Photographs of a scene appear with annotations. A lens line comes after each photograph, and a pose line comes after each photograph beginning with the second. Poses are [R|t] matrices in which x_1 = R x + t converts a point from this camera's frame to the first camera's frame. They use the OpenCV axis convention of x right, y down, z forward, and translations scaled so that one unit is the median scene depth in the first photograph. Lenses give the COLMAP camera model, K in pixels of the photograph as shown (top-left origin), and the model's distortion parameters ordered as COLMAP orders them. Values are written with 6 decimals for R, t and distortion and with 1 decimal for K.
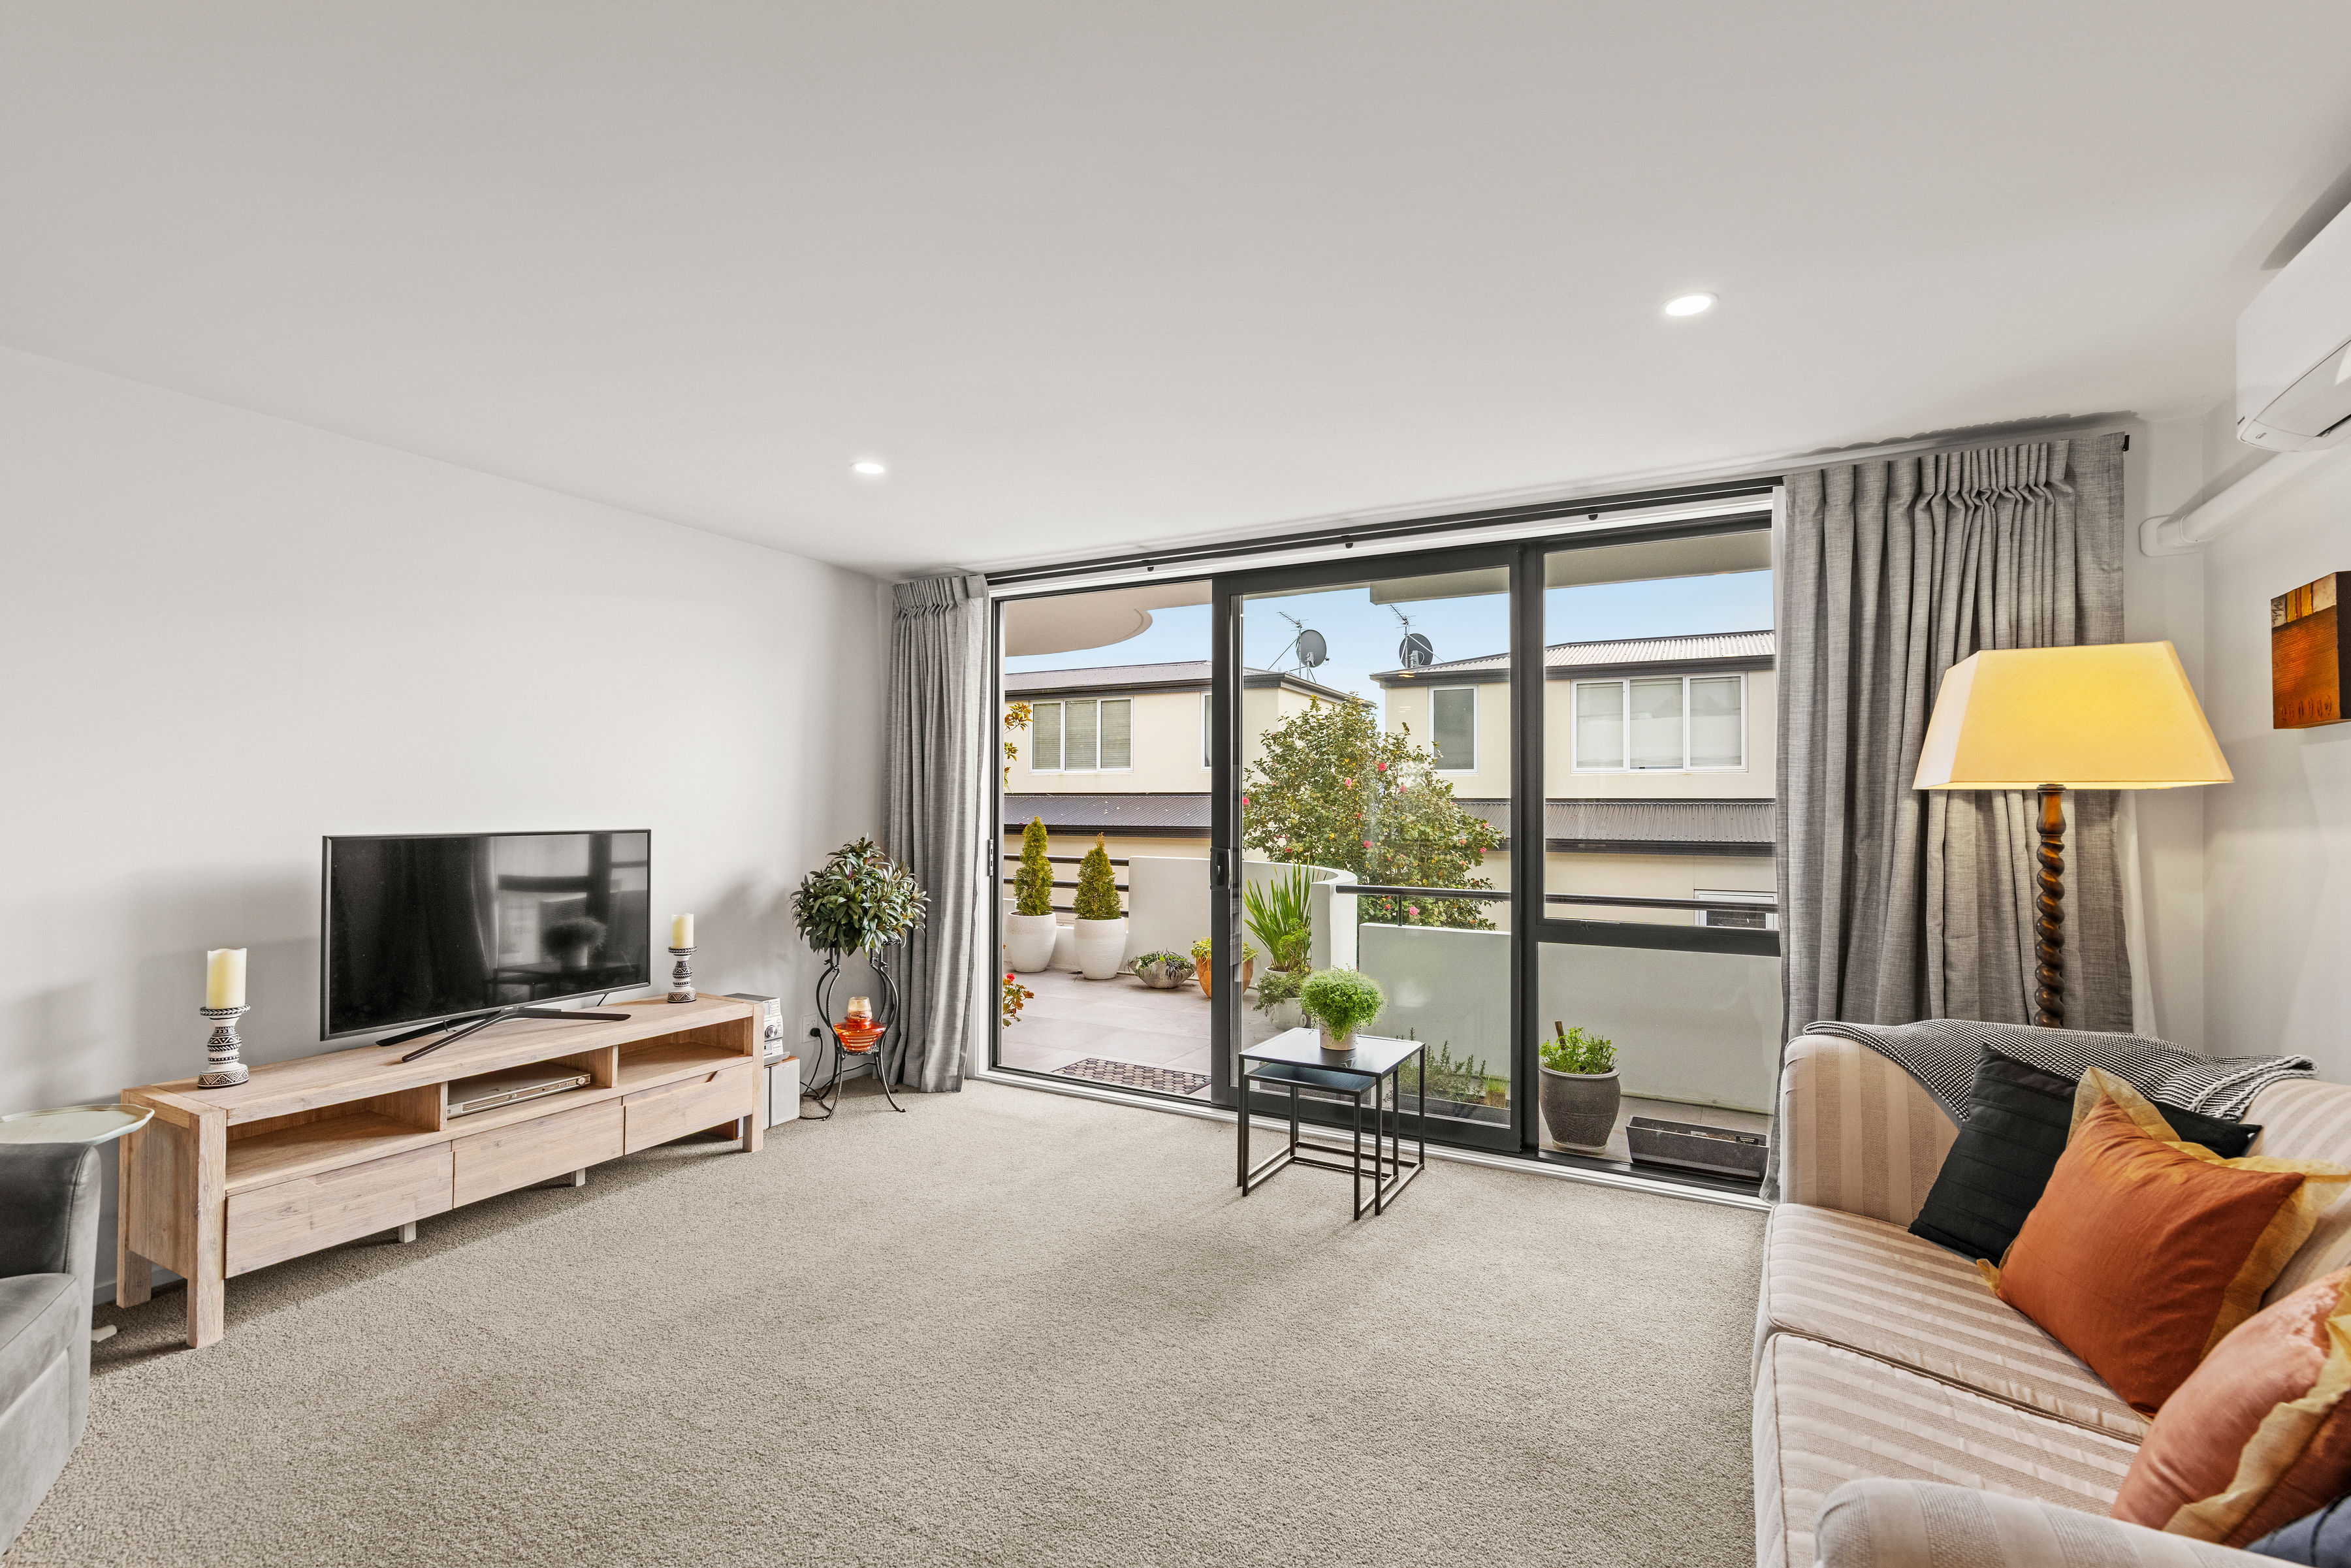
lens RADIAL K [[1045.3, 0, 1175.5], [0, 1045.3, 784.0], [0, 0, 1]] dist [0.000289, 0.000078]
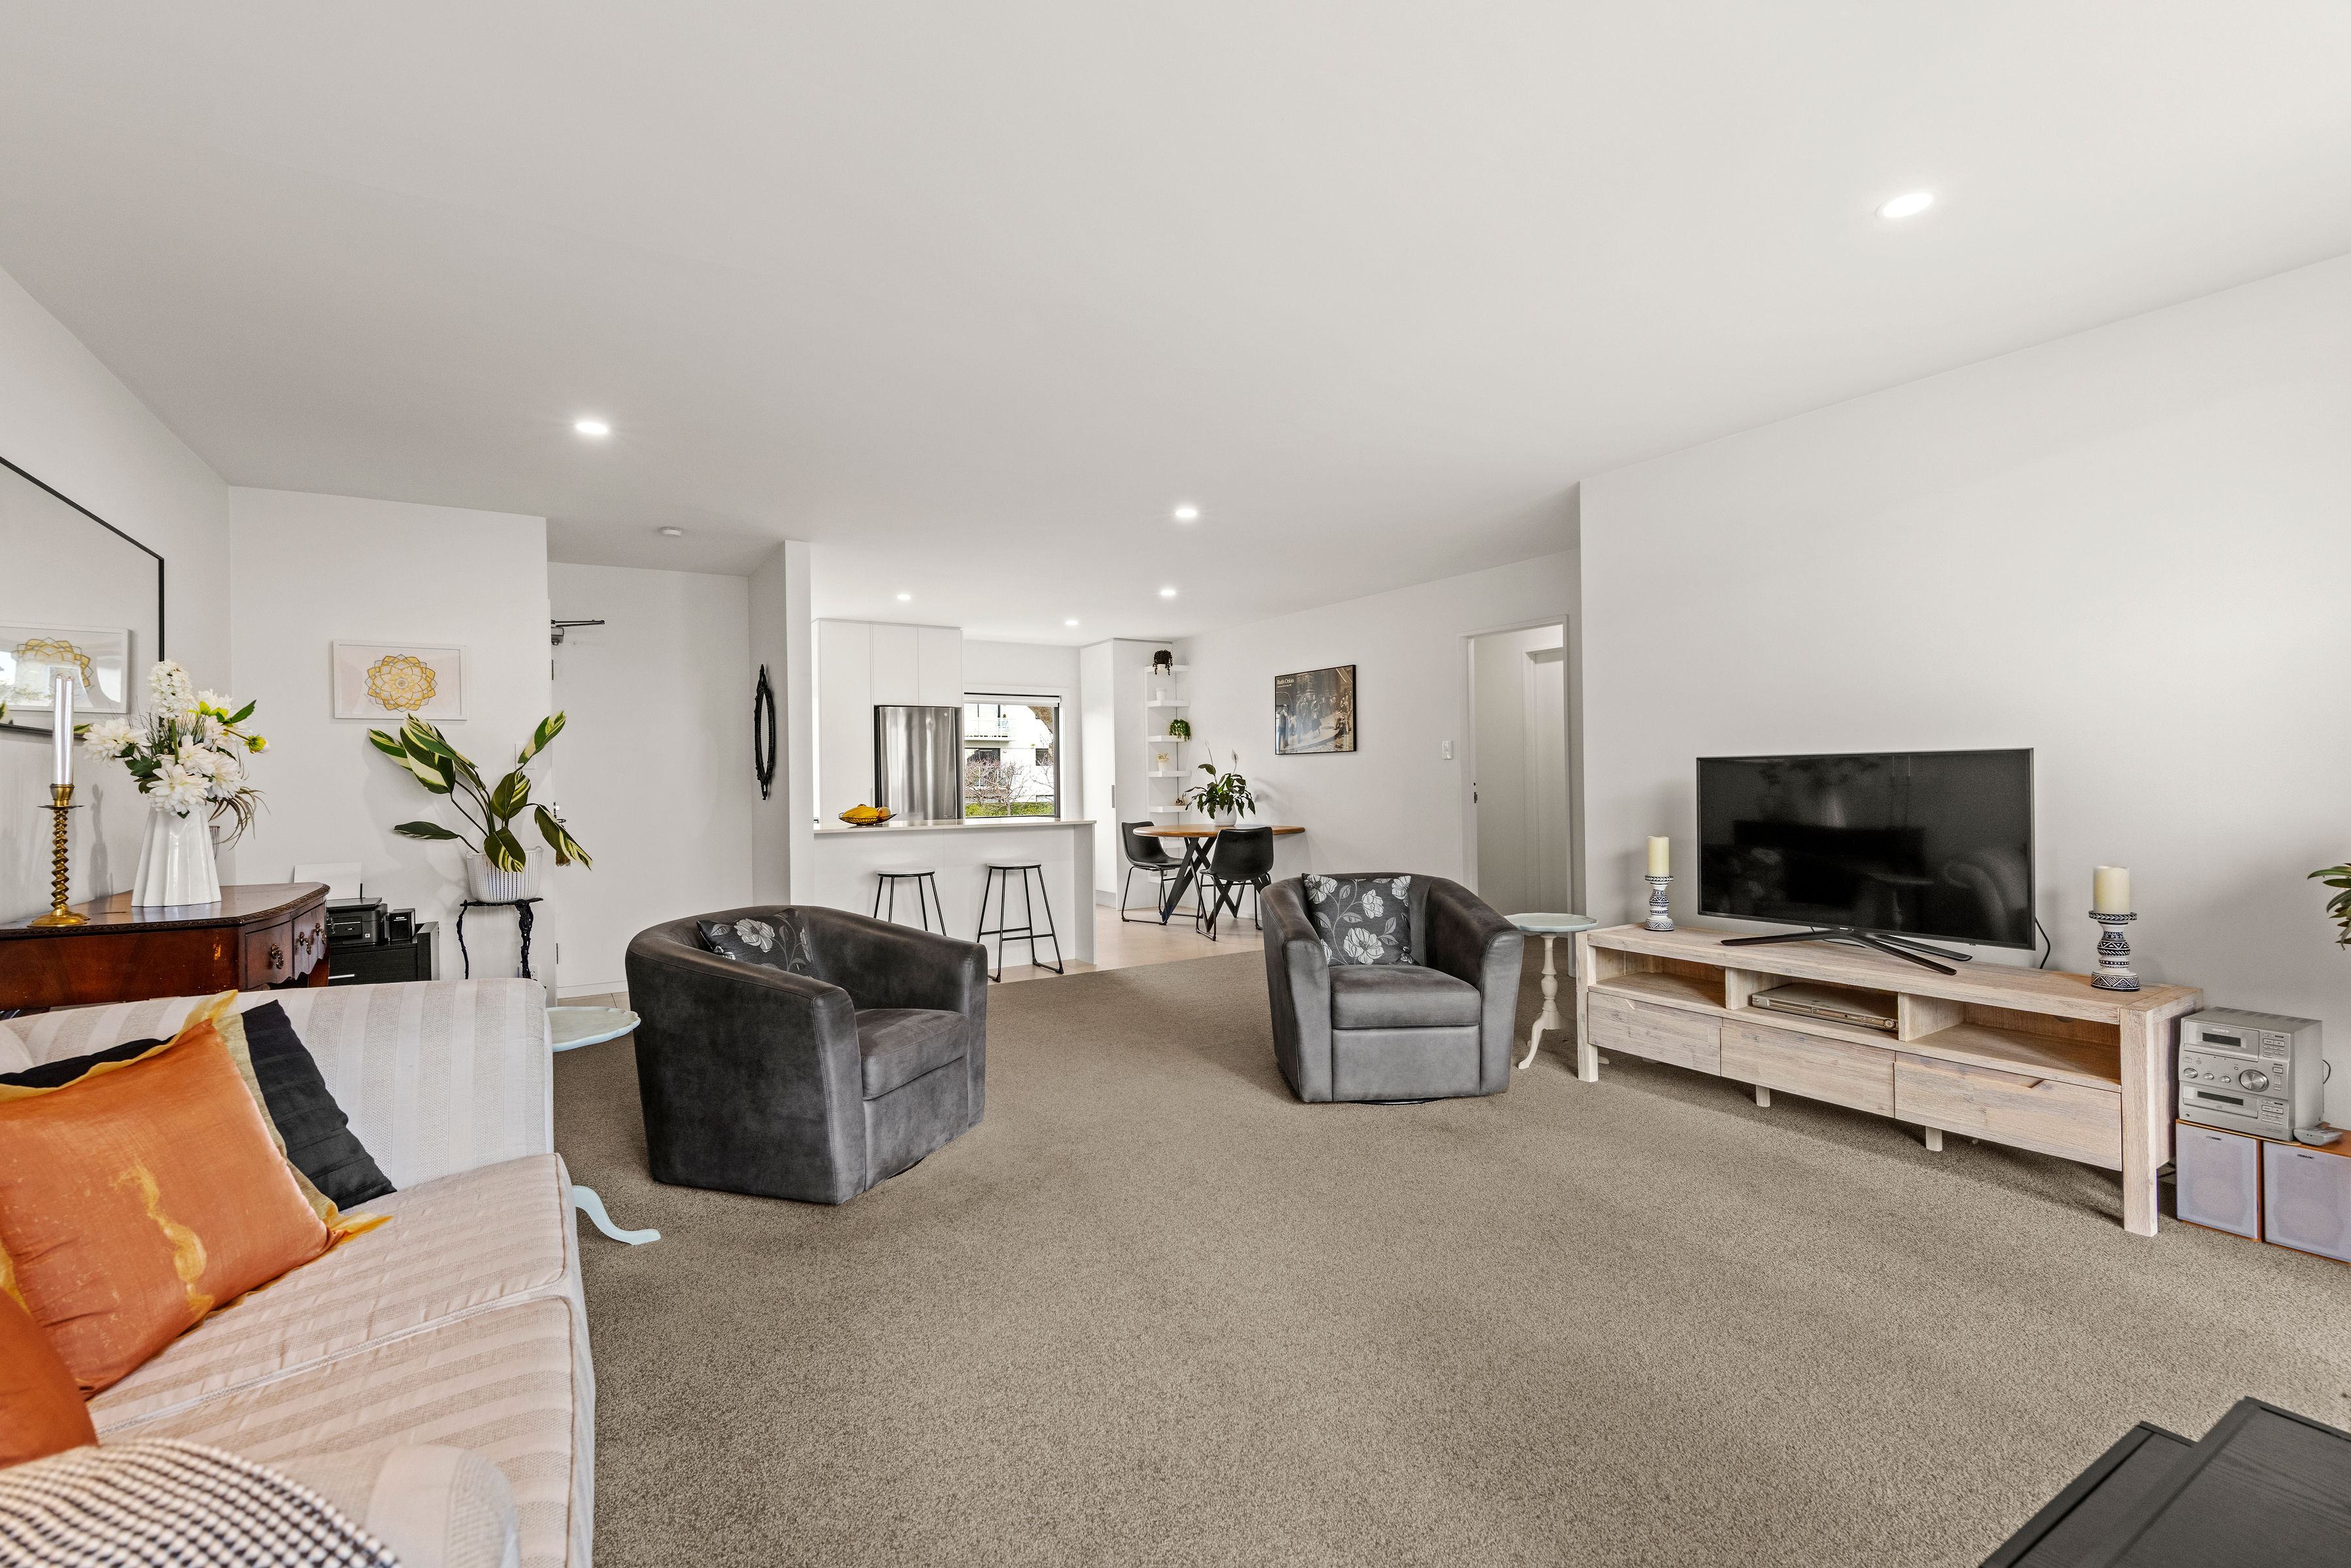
lens RADIAL K [[1045.3, 0, 1175.5], [0, 1045.3, 784.0], [0, 0, 1]] dist [0.000289, 0.000078]
pose [[-0.493523, 0.004255, -0.869722, 0.569583], [0.025282, 0.999636, -0.009456, 0.070273], [0.869365, -0.026655, -0.493451, 0.968382]]
